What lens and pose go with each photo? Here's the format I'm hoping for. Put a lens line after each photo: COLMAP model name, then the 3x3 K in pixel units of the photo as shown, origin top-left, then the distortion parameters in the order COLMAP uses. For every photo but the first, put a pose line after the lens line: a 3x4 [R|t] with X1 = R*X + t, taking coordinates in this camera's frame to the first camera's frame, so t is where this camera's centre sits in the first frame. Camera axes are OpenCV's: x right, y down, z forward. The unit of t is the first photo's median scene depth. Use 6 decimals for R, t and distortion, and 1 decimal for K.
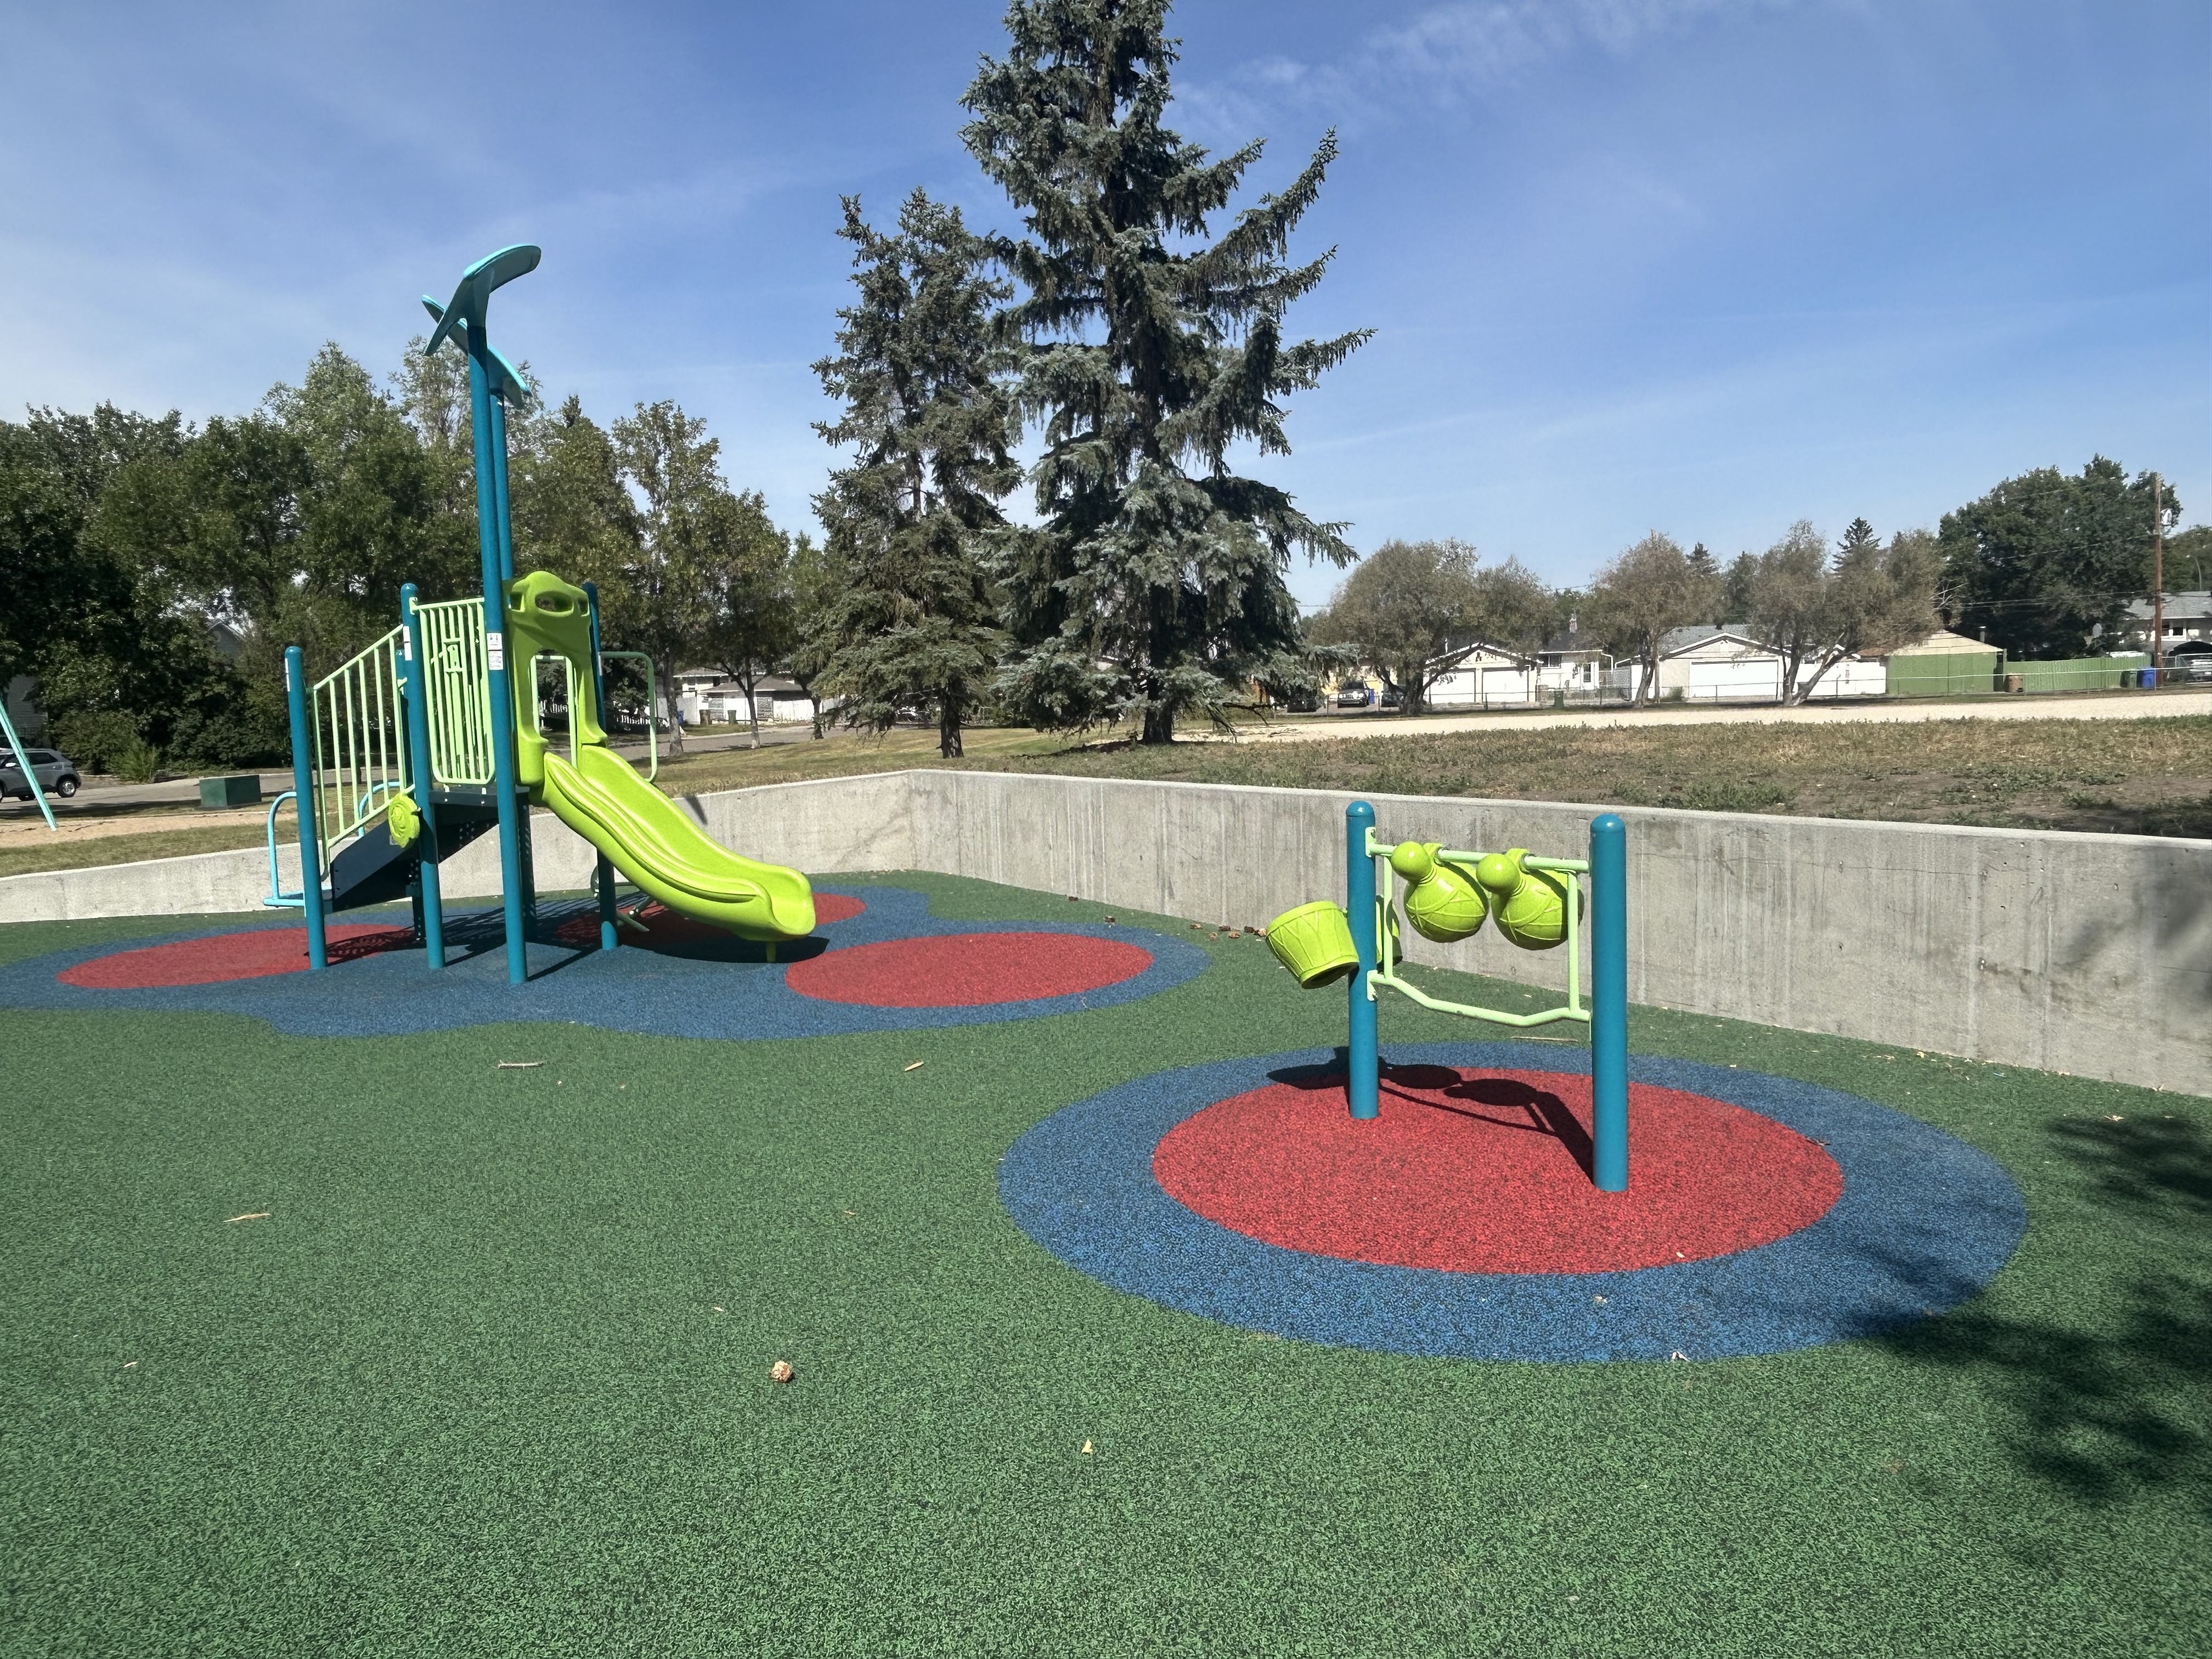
lens RADIAL K [[1543.7, 0, 1104.0], [0, 1543.7, 825.7], [0, 0, 1]] dist [0.024059, -0.042184]
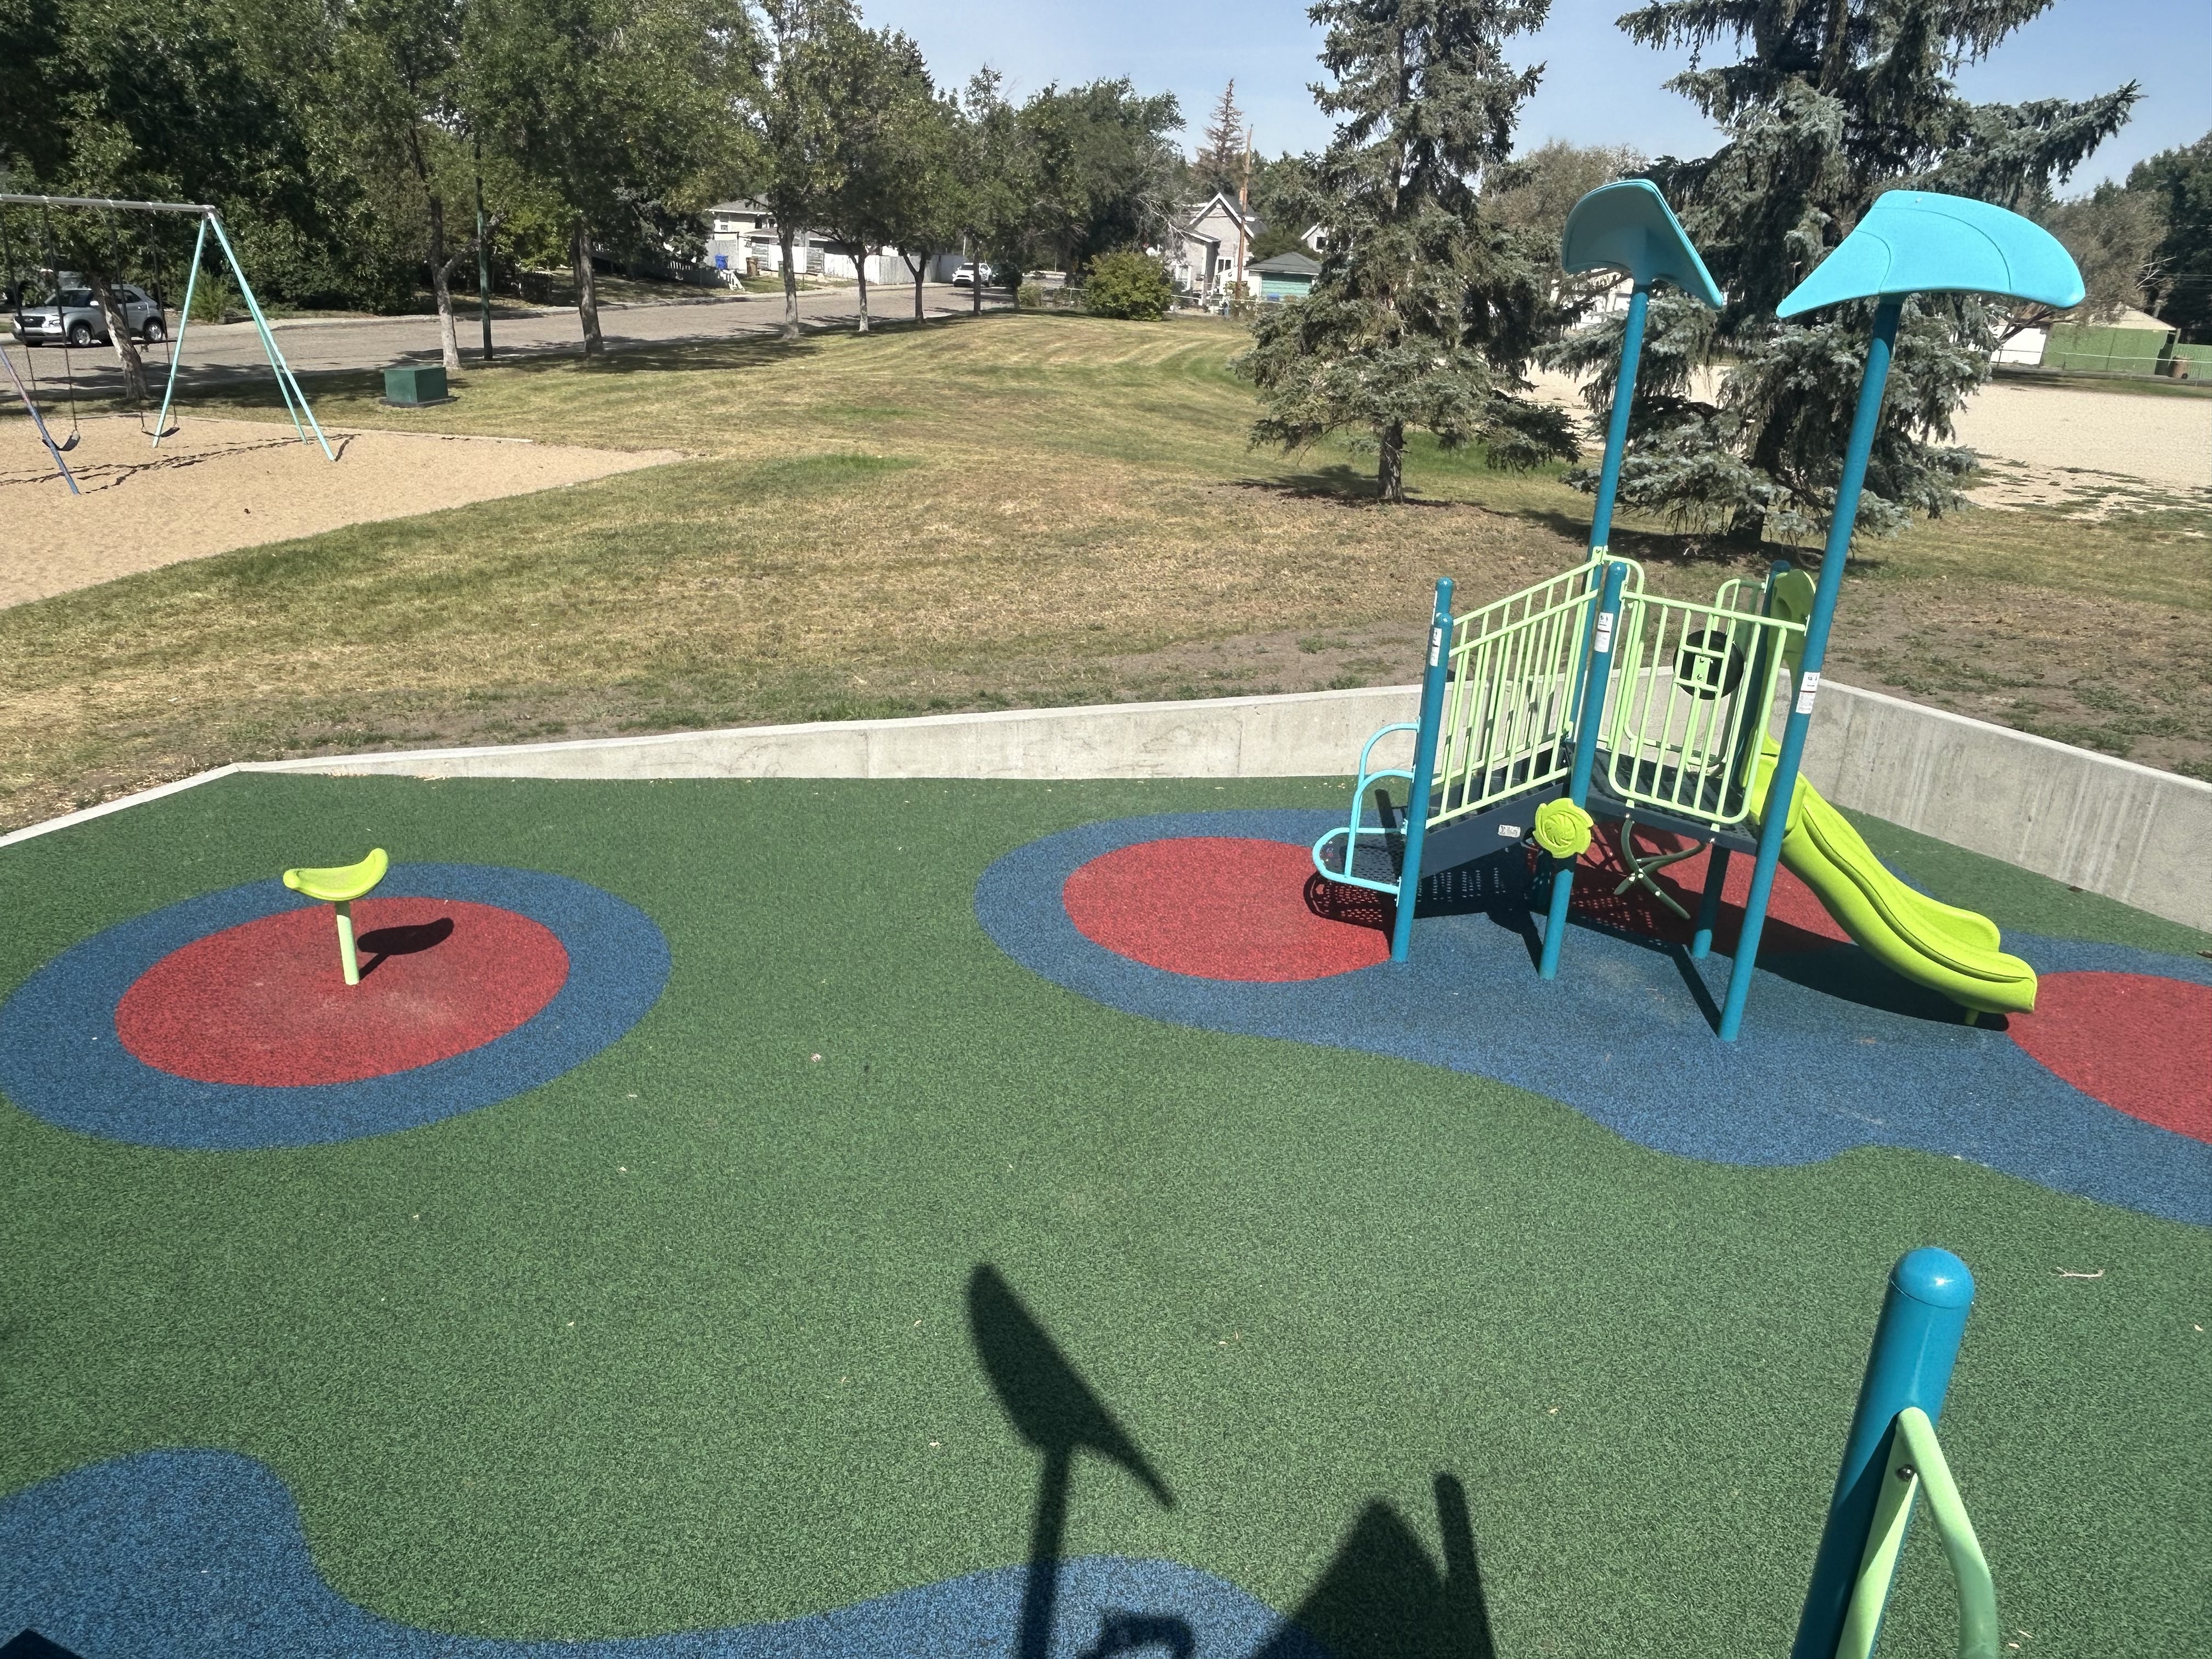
lens RADIAL K [[1579.8, 0, 1112.6], [0, 1579.8, 841.2], [0, 0, 1]] dist [0.006268, -0.014510]
pose [[0.996121, 0.075952, 0.044442, -0.110389], [-0.085247, 0.958174, 0.273195, -0.032760], [-0.021833, -0.275924, 0.960931, 0.019610]]
